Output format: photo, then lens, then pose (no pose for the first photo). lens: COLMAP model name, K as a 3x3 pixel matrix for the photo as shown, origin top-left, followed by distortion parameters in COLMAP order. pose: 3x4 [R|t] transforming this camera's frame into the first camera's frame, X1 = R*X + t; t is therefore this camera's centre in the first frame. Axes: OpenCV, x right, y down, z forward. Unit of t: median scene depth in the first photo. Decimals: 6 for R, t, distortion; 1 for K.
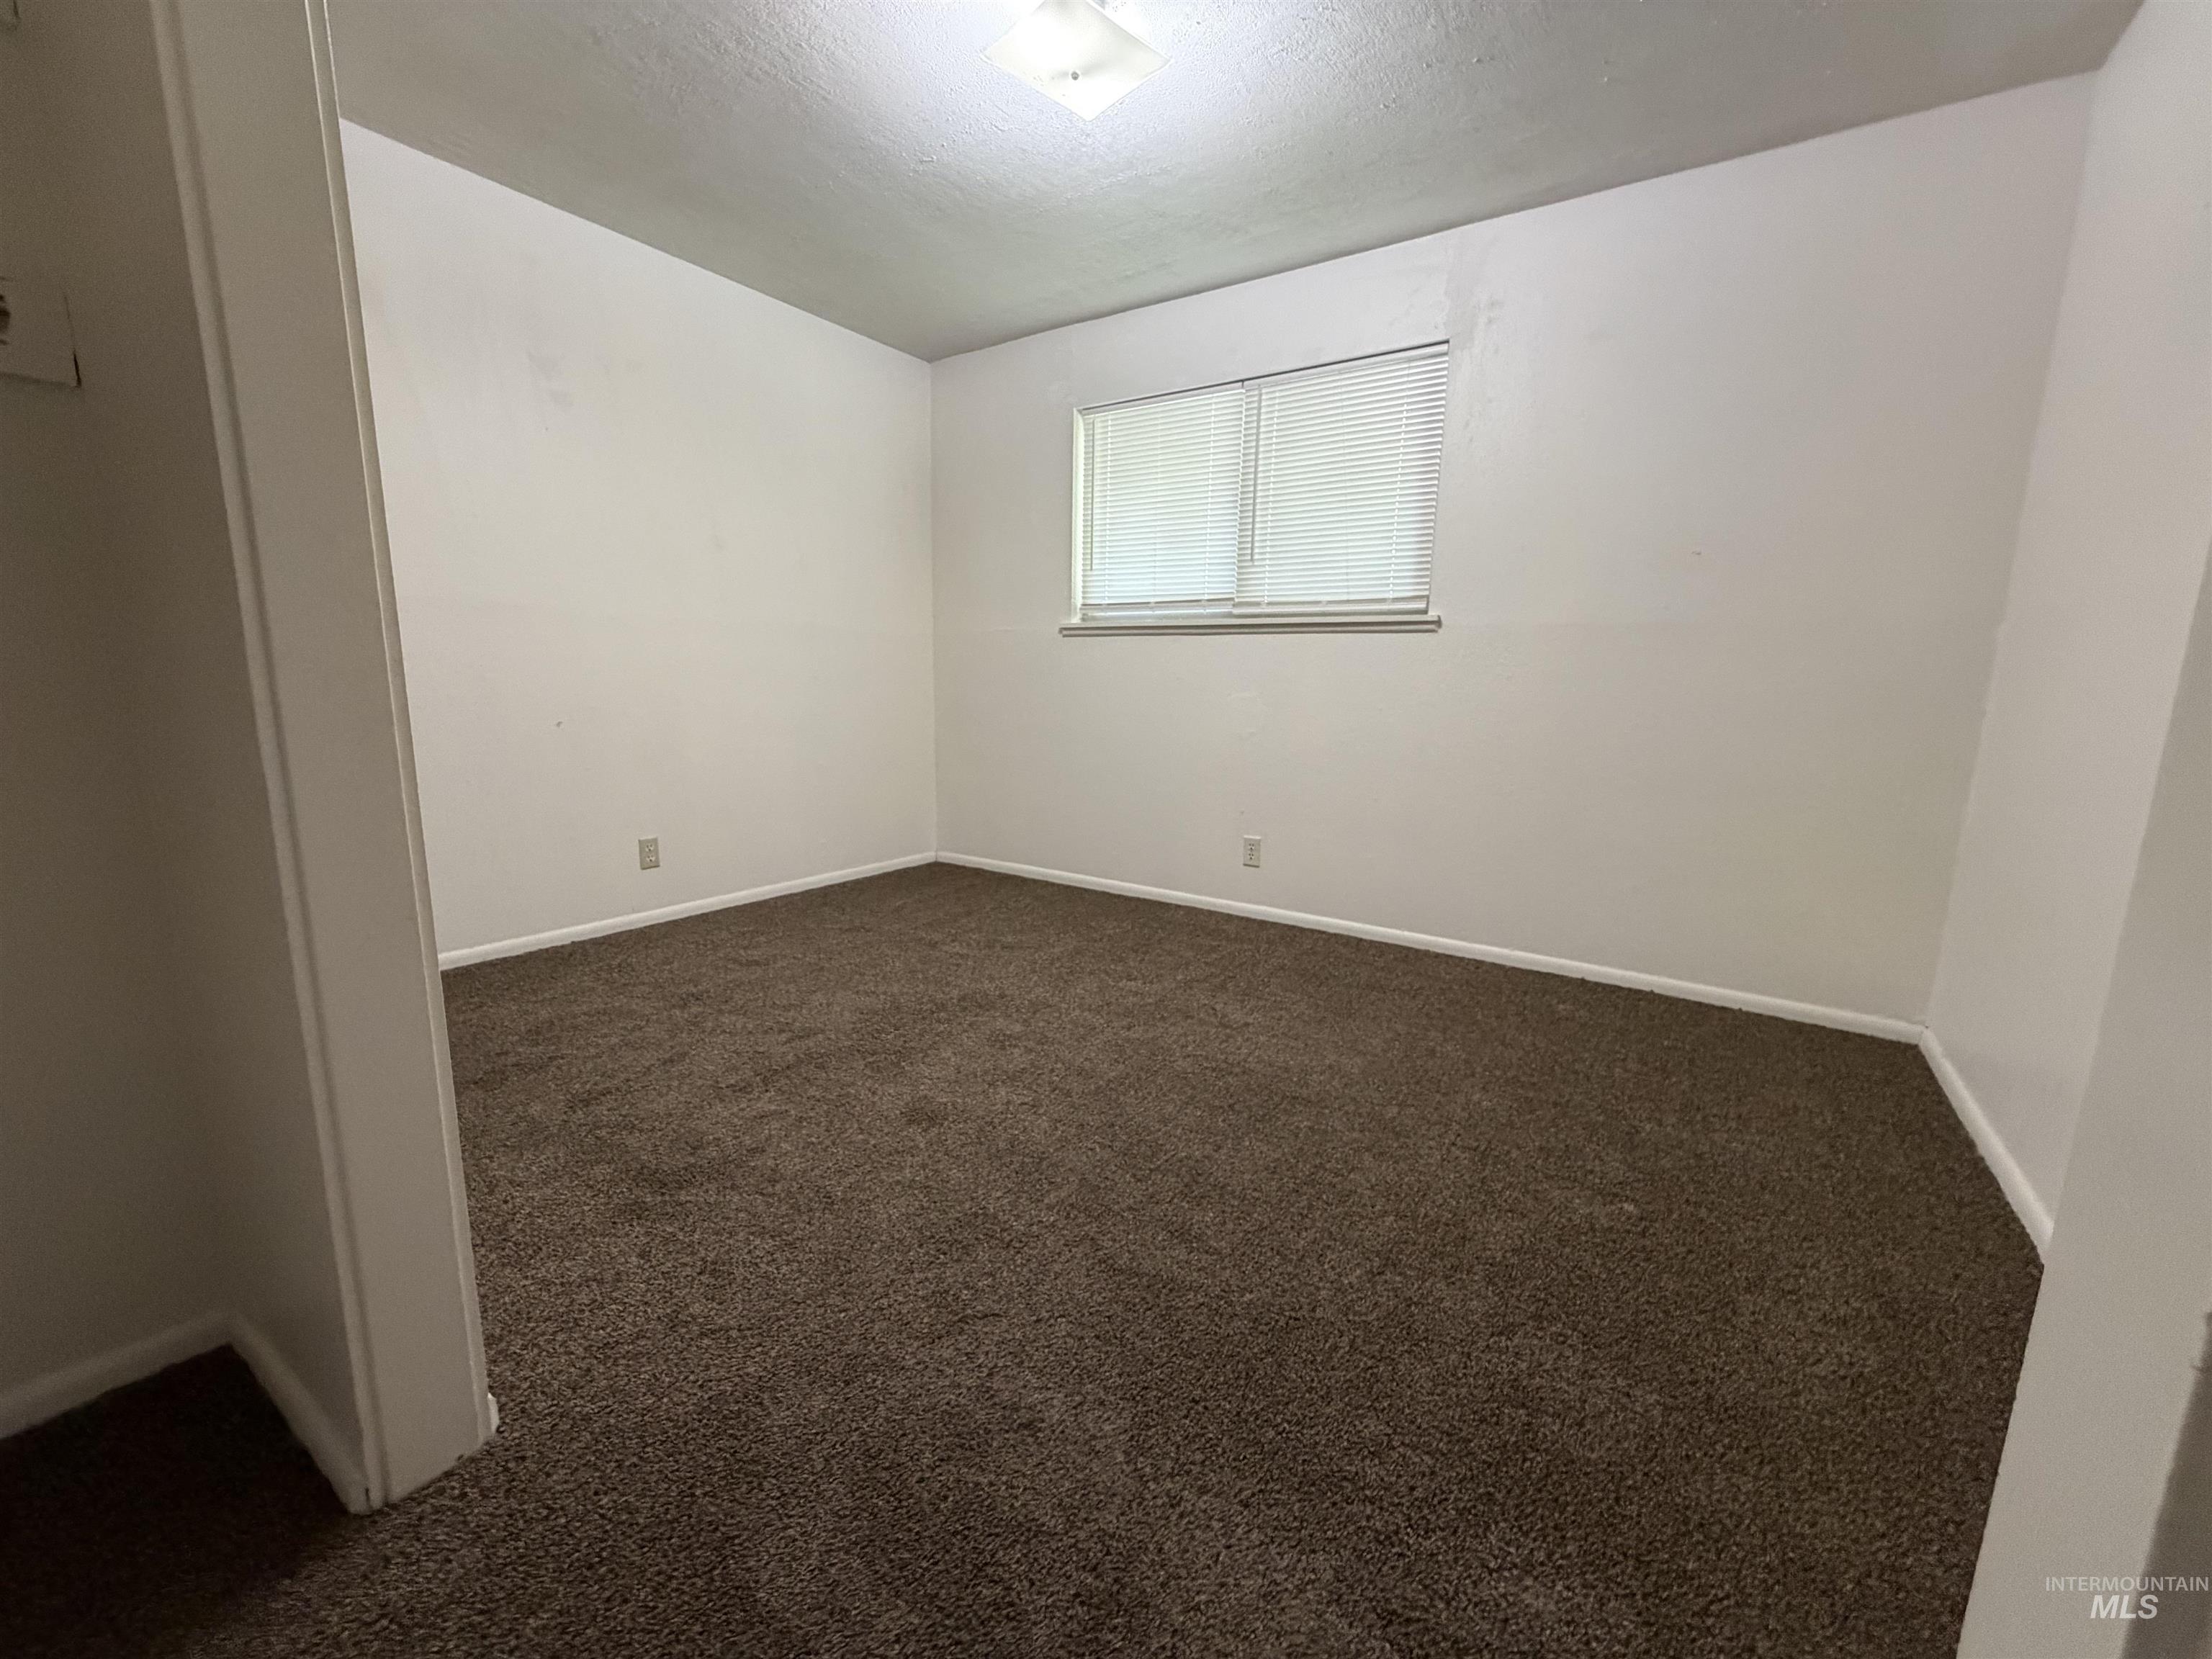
lens RADIAL K [[877.1, 0, 1101.4], [0, 877.1, 830.8], [0, 0, 1]] dist [-0.001573, -0.000881]
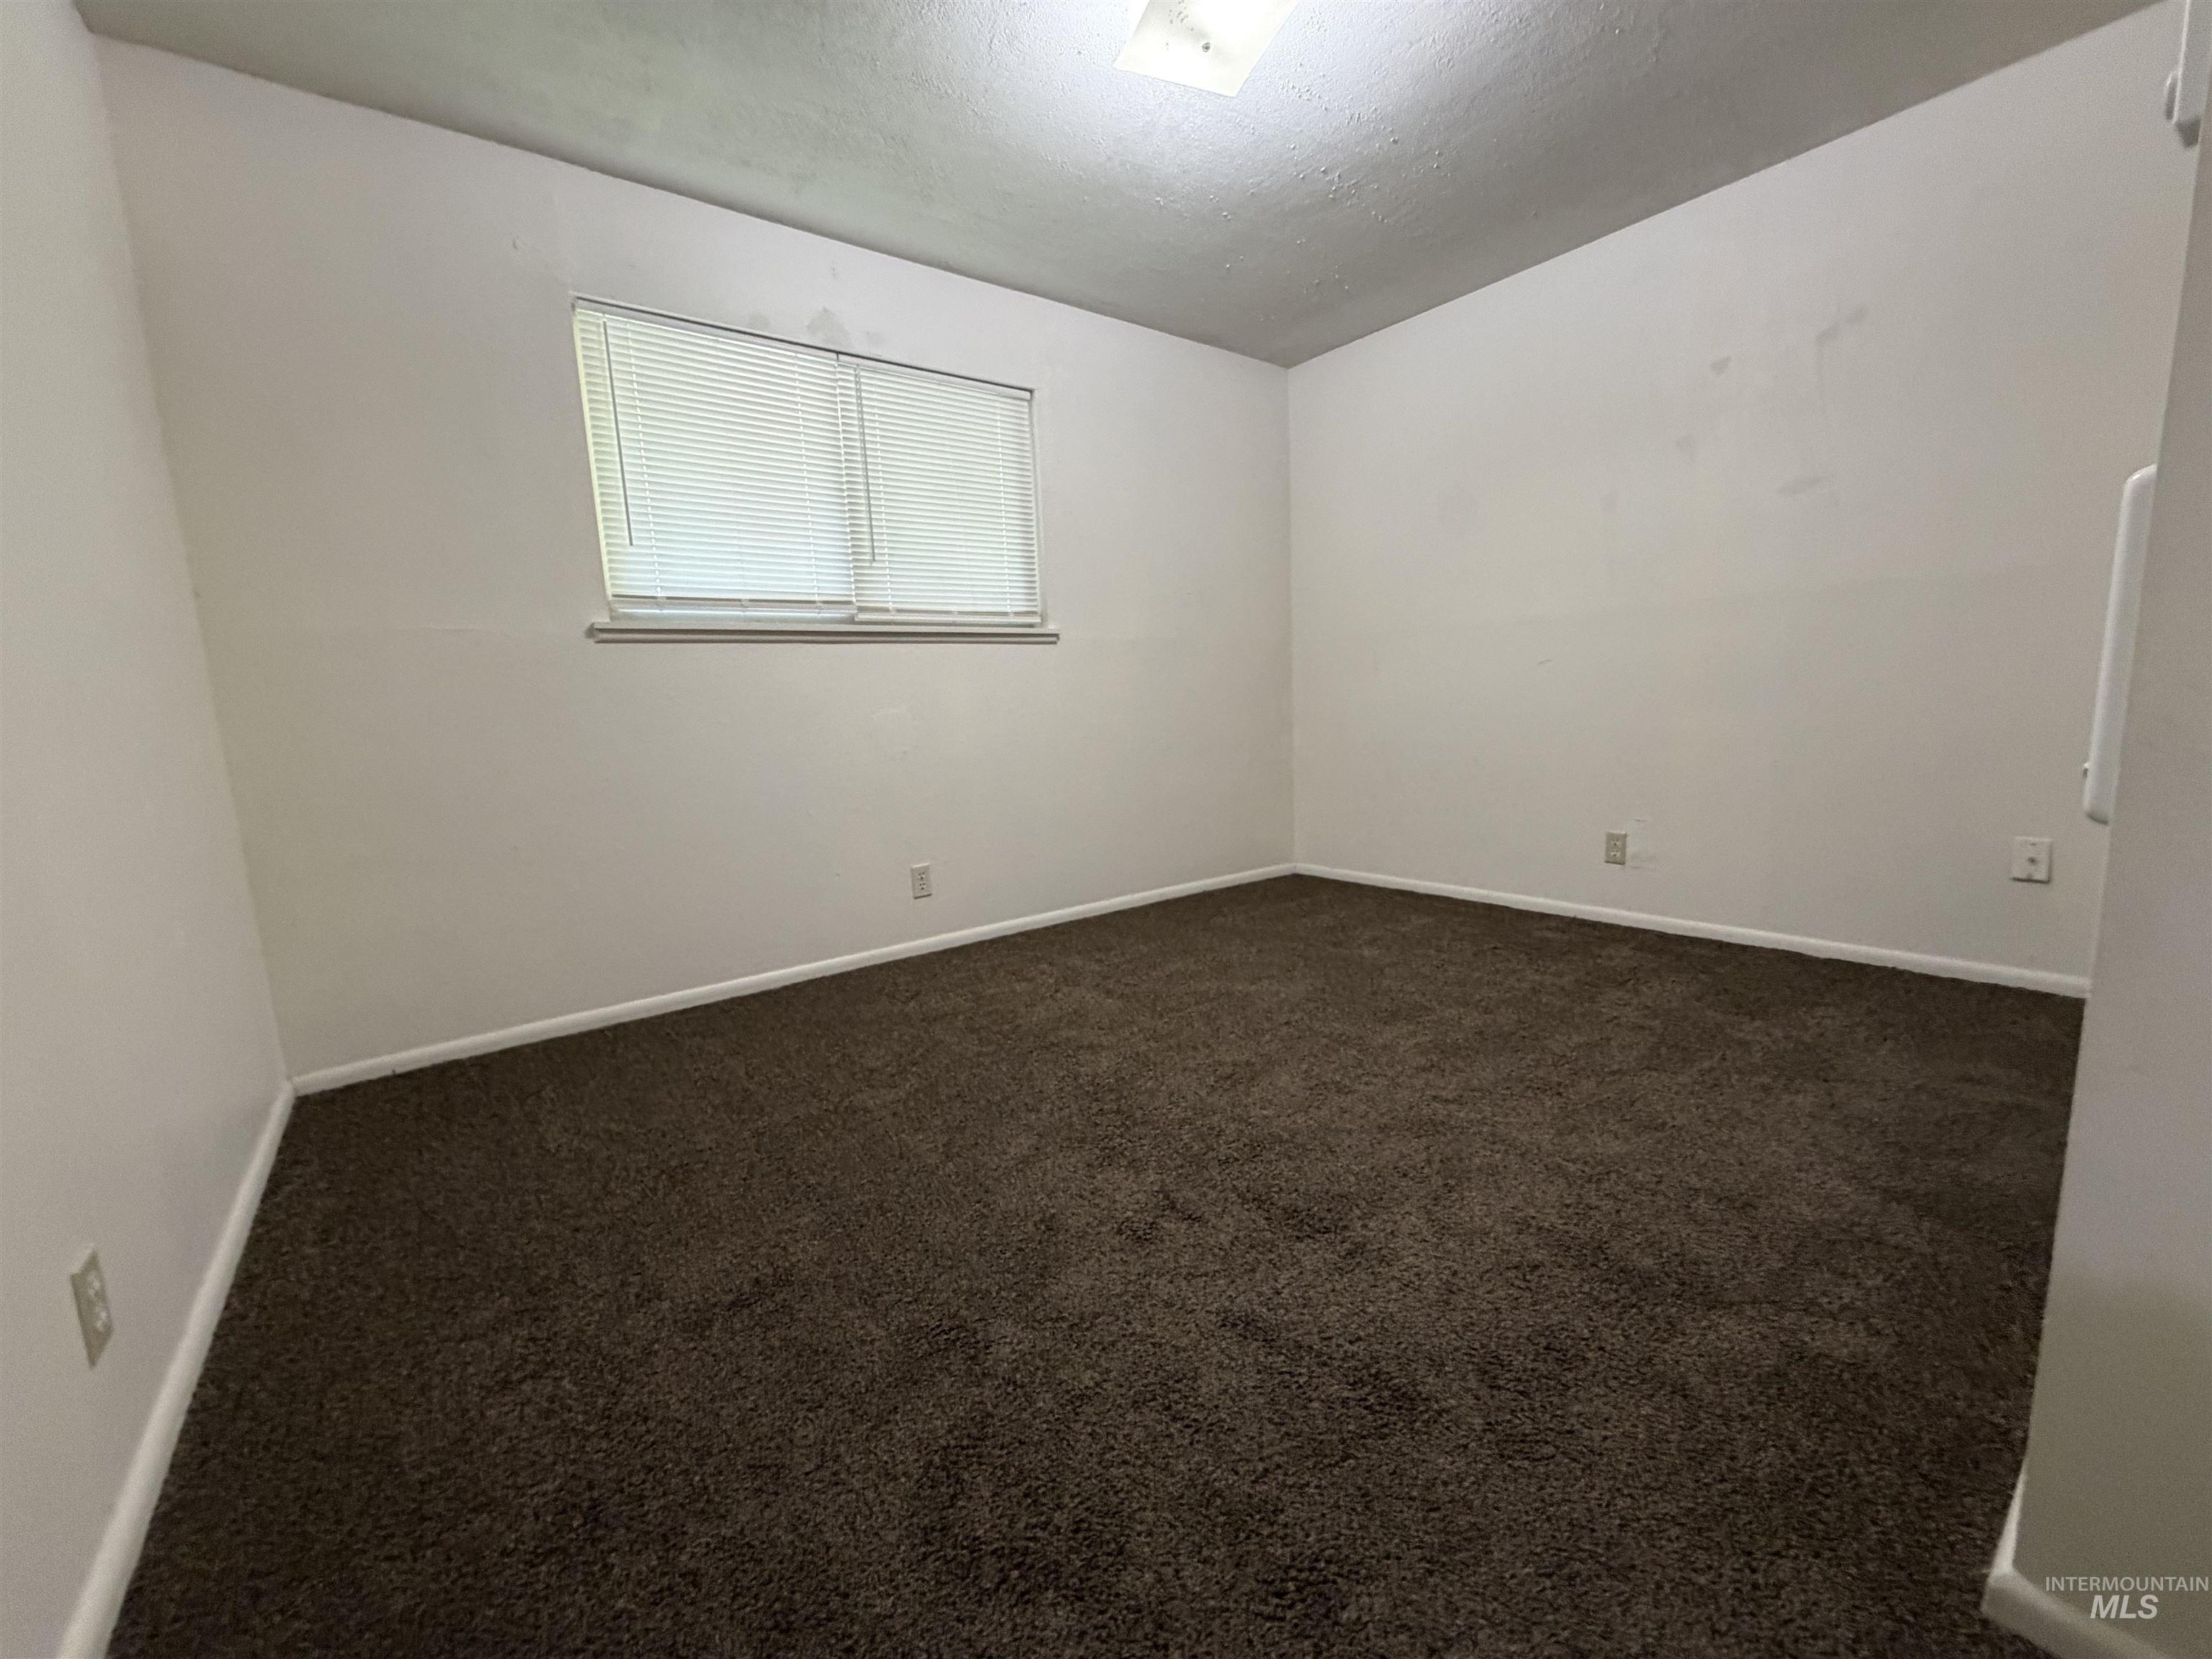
lens RADIAL K [[877.1, 0, 1101.4], [0, 877.1, 830.8], [0, 0, 1]] dist [-0.001573, -0.000881]
pose [[0.313048, -0.174088, 0.933646, -0.640972], [0.212166, 0.971032, 0.109920, -0.091582], [-0.925736, 0.163678, 0.340915, 0.531160]]
